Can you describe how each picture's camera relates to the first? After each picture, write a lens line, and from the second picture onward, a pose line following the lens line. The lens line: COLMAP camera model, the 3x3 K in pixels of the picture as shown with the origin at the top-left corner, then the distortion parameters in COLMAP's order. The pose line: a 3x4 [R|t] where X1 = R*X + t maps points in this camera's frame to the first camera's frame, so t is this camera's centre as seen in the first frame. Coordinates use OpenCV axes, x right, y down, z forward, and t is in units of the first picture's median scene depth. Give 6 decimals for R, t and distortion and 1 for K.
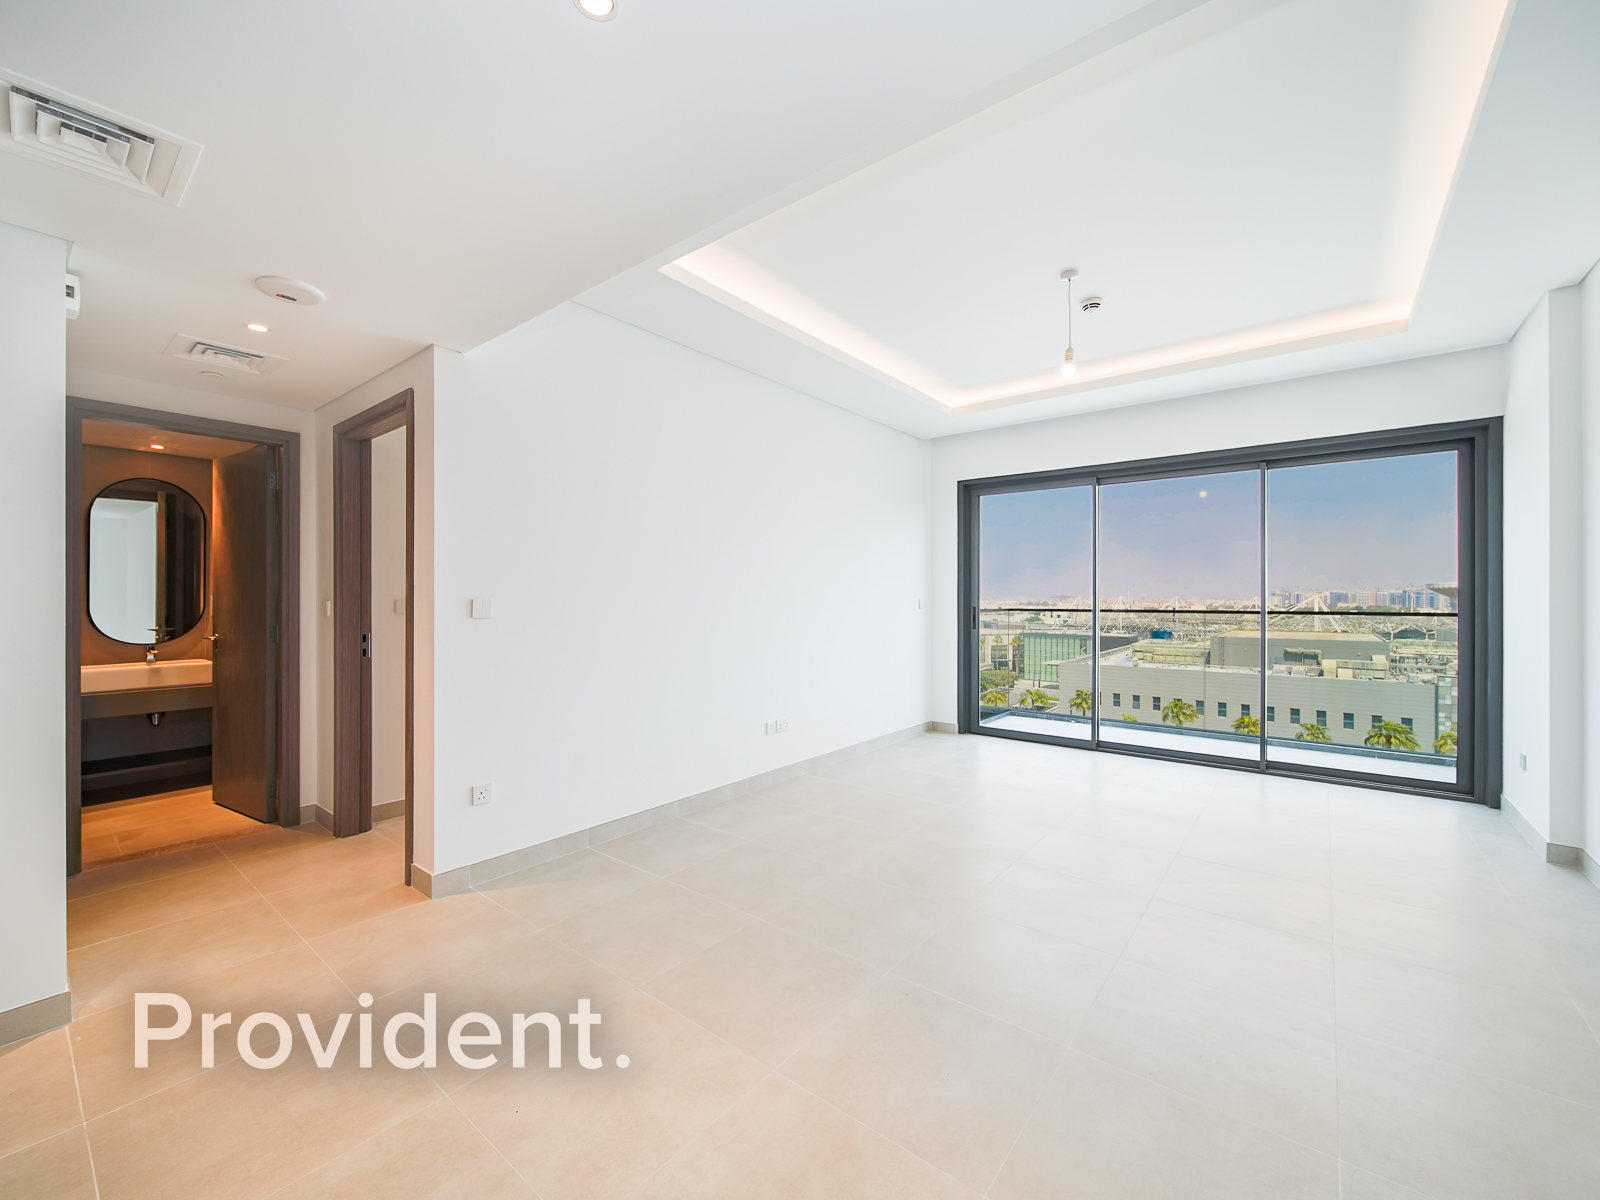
lens RADIAL K [[674.2, 0, 778.4], [0, 674.2, 595.0], [0, 0, 1]] dist [-0.001345, -0.000564]
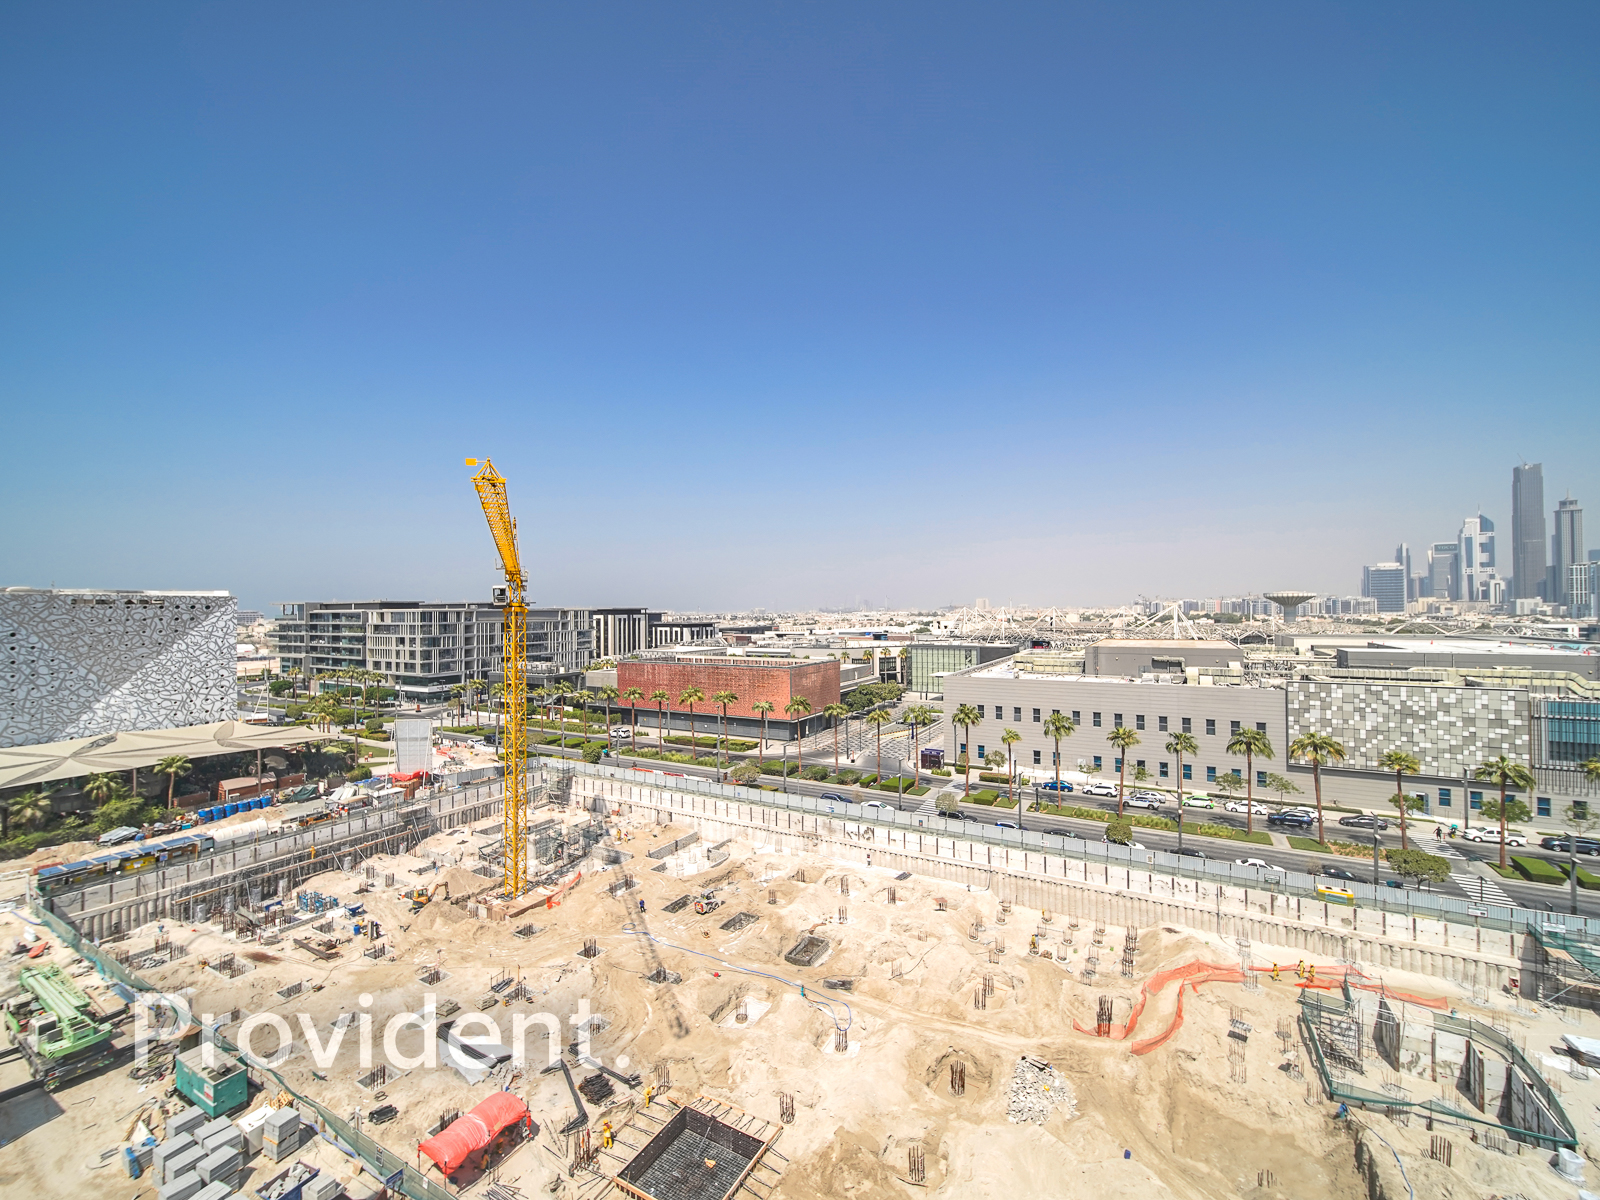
lens RADIAL K [[658.7, 0, 804.3], [0, 658.7, 602.6], [0, 0, 1]] dist [0.002618, -0.002220]
pose [[0.984811, -0.006943, 0.173490, 0.053155], [0.007975, 0.999954, -0.005255, -0.001490], [-0.173445, 0.006559, 0.984822, 0.095587]]
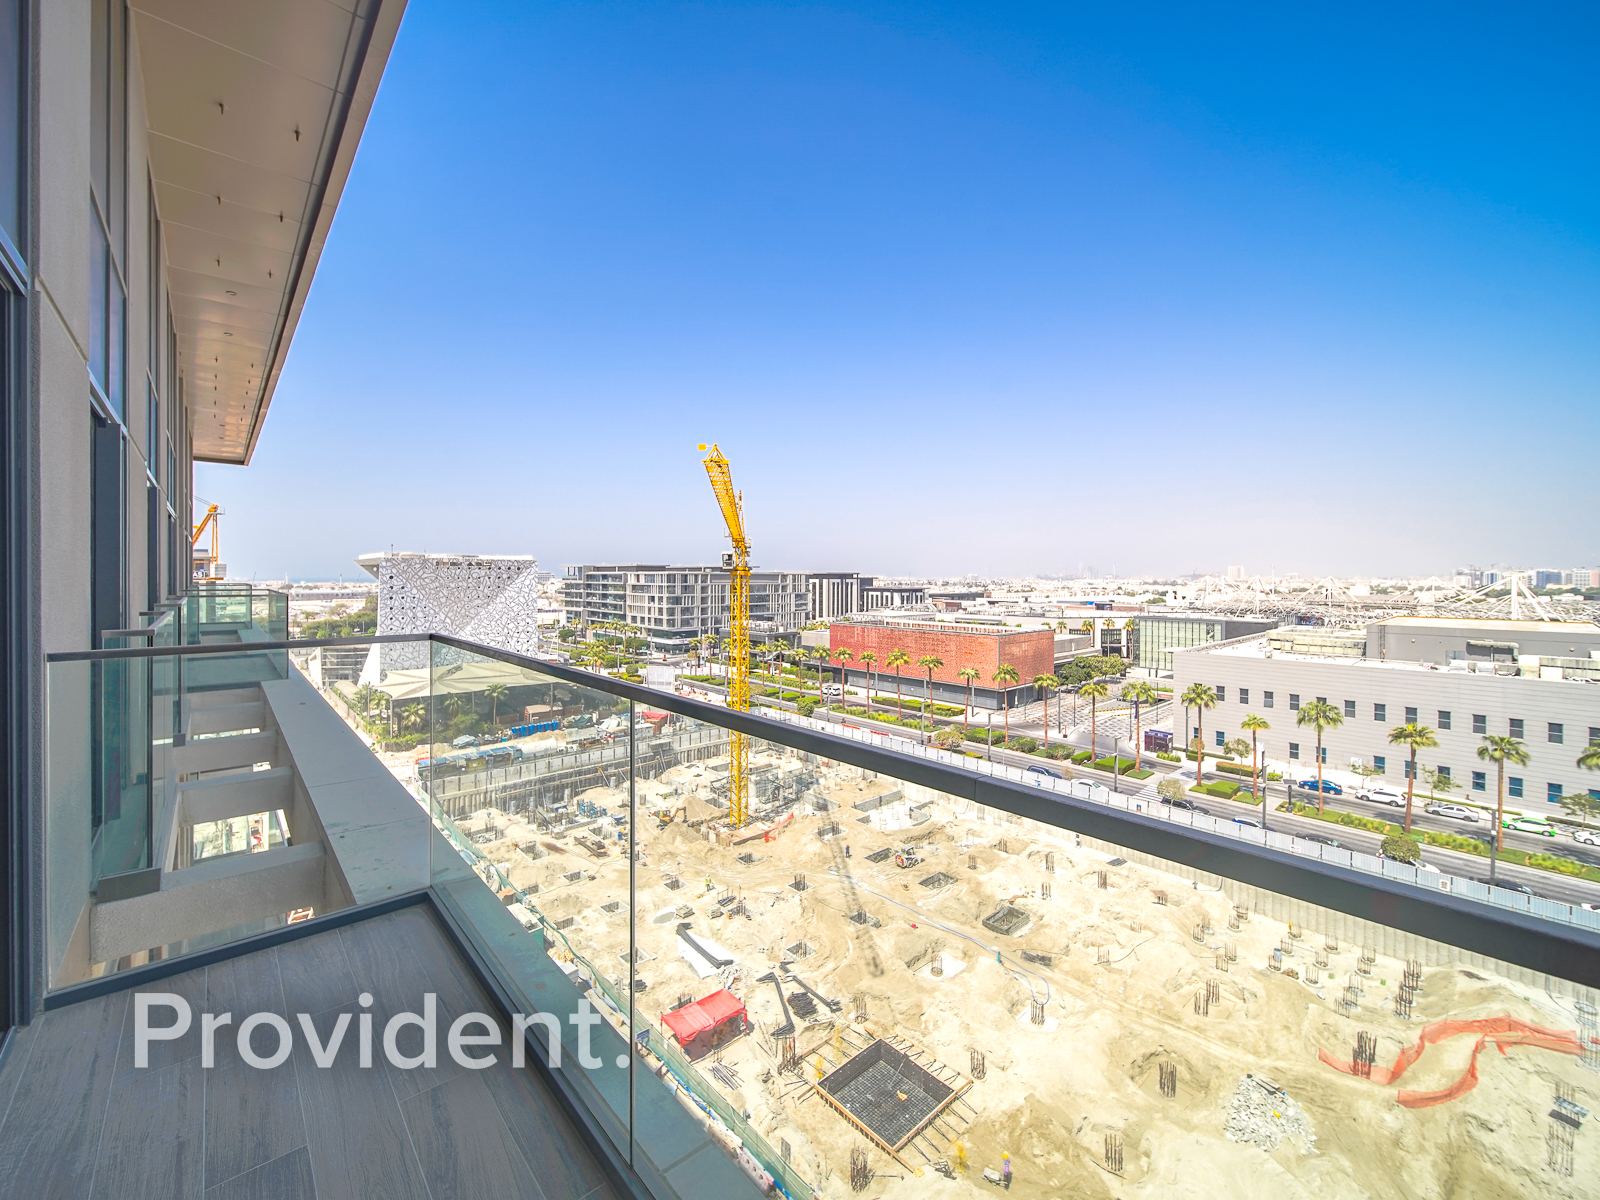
lens RADIAL K [[661.2, 0, 796.2], [0, 661.2, 575.4], [0, 0, 1]] dist [-0.001415, -0.001165]
pose [[0.987006, 0.002970, -0.160653, 0.066046], [-0.002164, 0.999984, 0.005194, -0.001841], [0.160666, -0.004778, 0.986997, 0.068070]]
